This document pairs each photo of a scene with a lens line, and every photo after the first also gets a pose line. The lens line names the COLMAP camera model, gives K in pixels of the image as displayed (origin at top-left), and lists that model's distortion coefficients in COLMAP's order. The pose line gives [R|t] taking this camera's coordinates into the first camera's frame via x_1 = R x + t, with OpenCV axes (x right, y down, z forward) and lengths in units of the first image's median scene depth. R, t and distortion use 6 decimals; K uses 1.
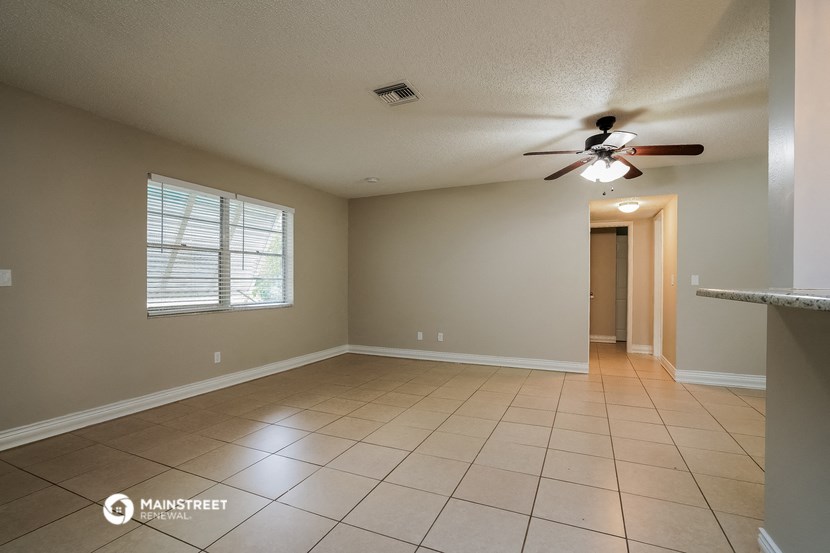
lens RADIAL K [[381.3, 0, 415.0], [0, 381.3, 276.5], [0, 0, 1]] dist [-0.023269, 0.000430]
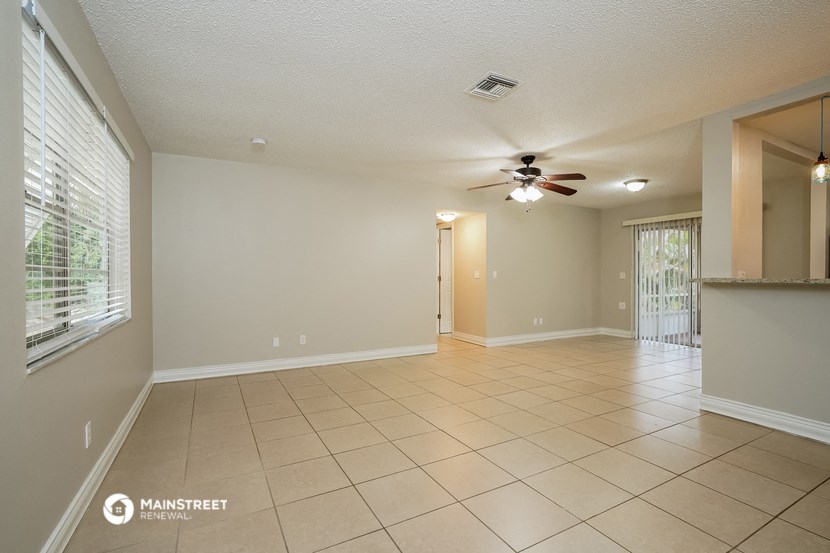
lens RADIAL K [[381.3, 0, 415.0], [0, 381.3, 276.5], [0, 0, 1]] dist [-0.023269, 0.000430]
pose [[0.609422, -0.003553, 0.792838, -0.622150], [-0.008386, 0.999905, 0.010926, 0.002746], [-0.792802, -0.013307, 0.609334, 0.363905]]
